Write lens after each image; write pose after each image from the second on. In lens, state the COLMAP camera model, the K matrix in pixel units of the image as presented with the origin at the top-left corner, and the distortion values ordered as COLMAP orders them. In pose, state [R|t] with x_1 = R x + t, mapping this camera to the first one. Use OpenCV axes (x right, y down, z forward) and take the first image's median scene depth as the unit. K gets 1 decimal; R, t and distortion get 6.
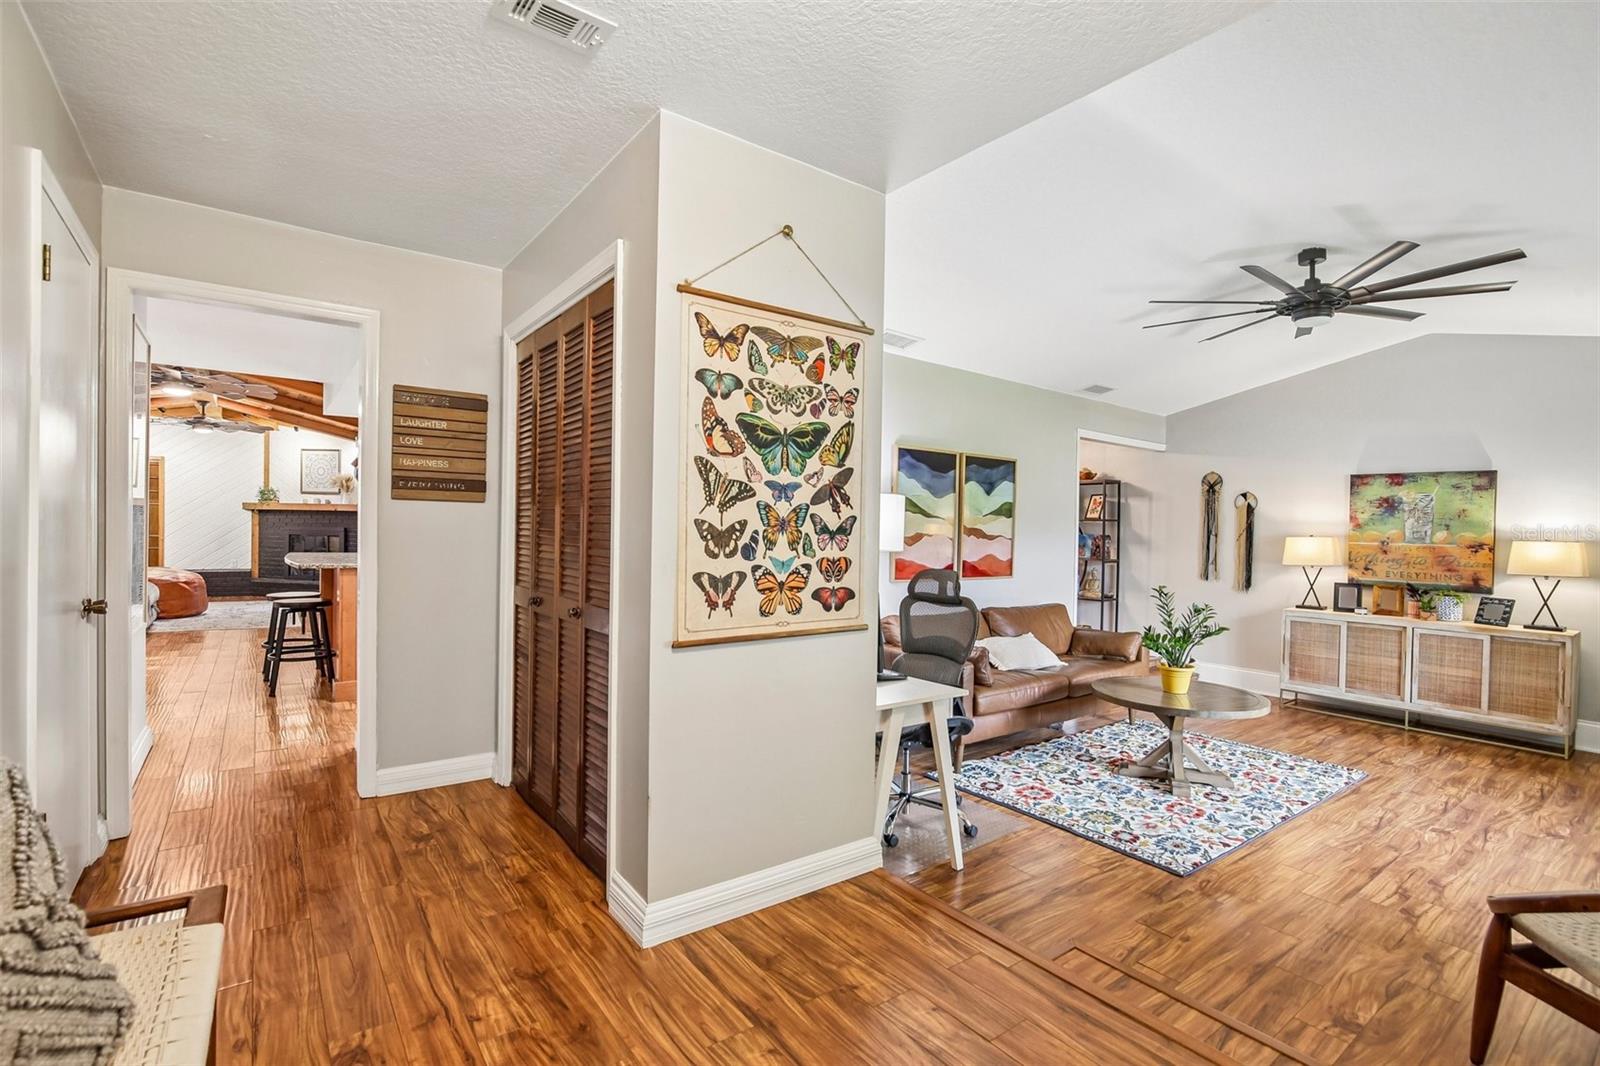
lens RADIAL K [[746.4, 0, 814.4], [0, 746.4, 523.1], [0, 0, 1]] dist [-0.032812, 0.009527]
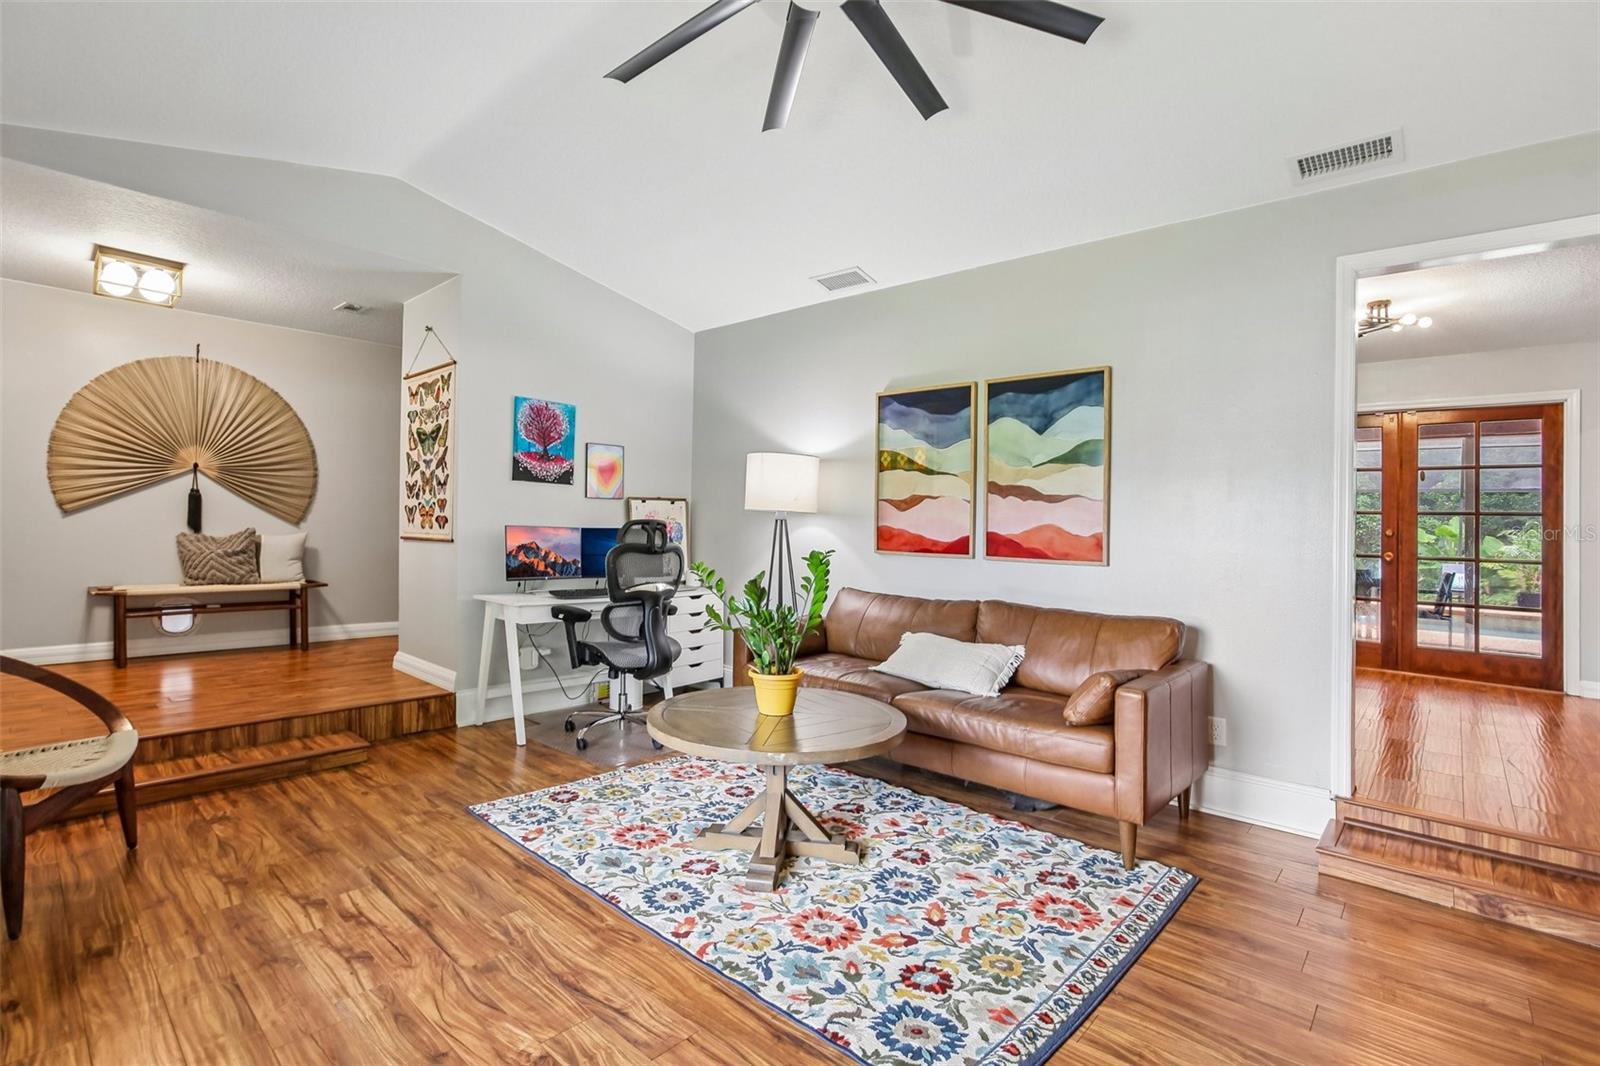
lens RADIAL K [[716.7, 0, 755.1], [0, 716.7, 530.3], [0, 0, 1]] dist [-0.033634, 0.007458]
pose [[0.168704, -0.012240, -0.985591, 0.966209], [-0.014846, 0.999778, -0.014957, 0.072527], [0.985555, 0.017156, 0.168485, 0.776519]]
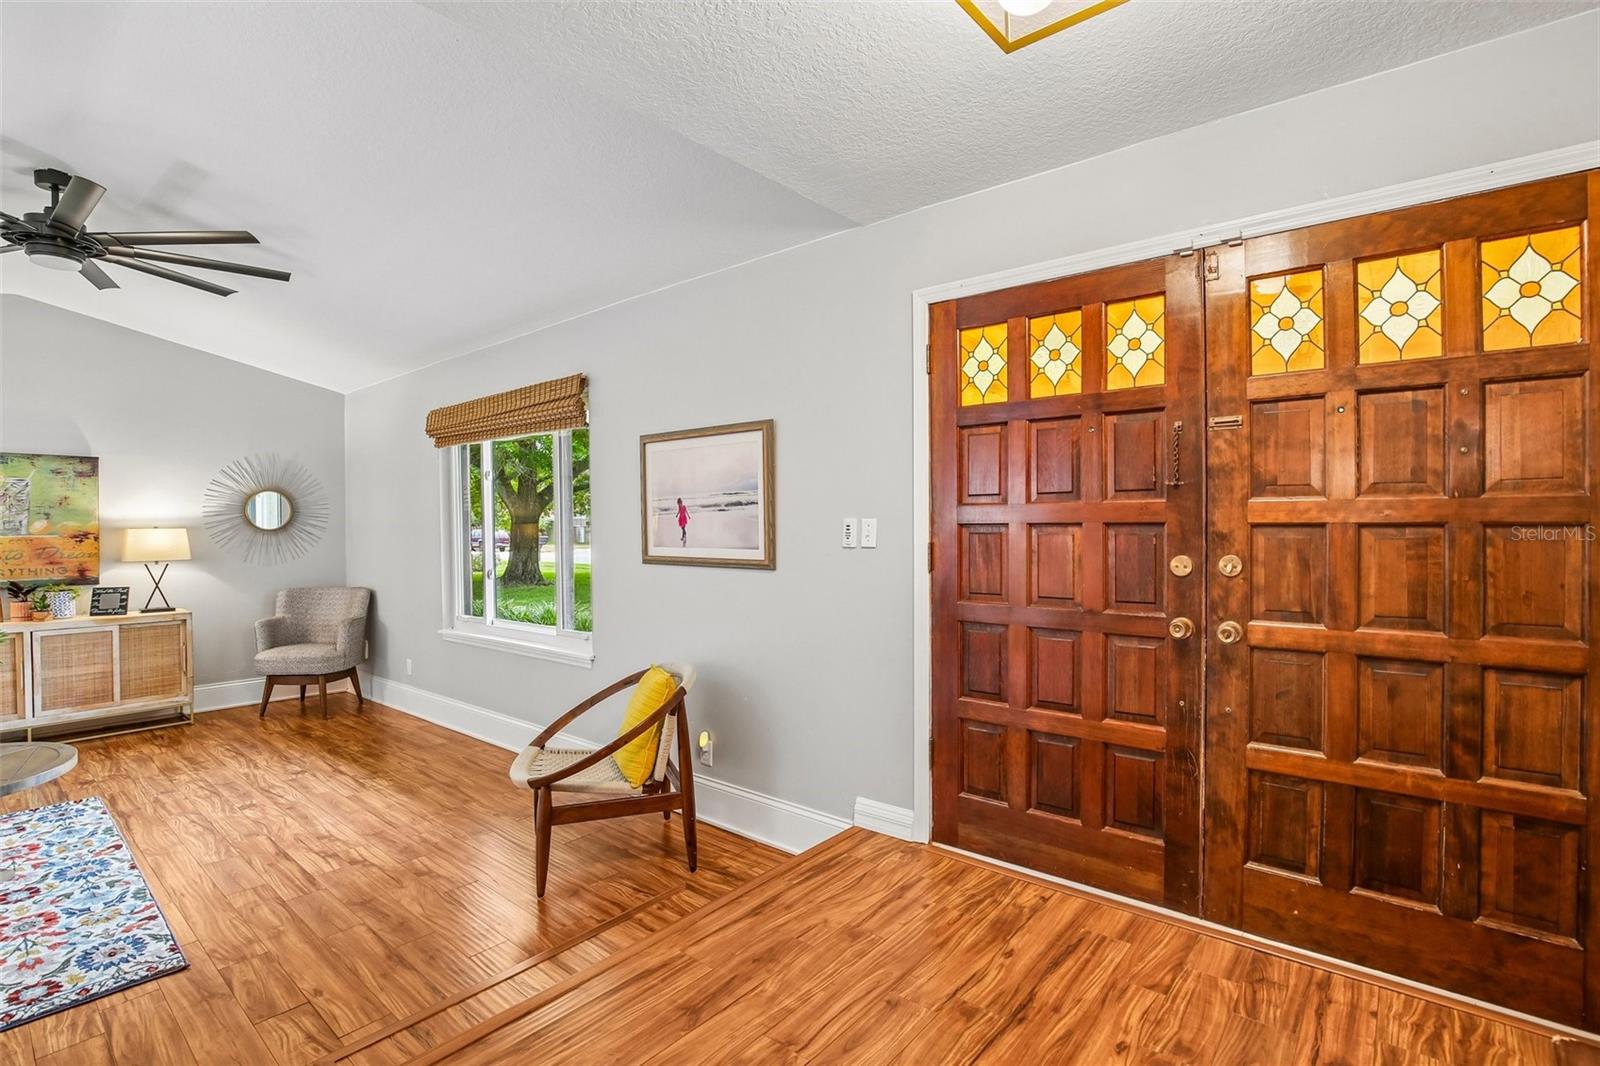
lens RADIAL K [[759.1, 0, 779.3], [0, 759.1, 525.0], [0, 0, 1]] dist [-0.045274, 0.010542]
pose [[-0.207356, -0.022372, 0.978010, -0.243415], [0.000391, 0.999736, 0.022952, -0.004321], [-0.978266, 0.005142, -0.207292, 0.347710]]
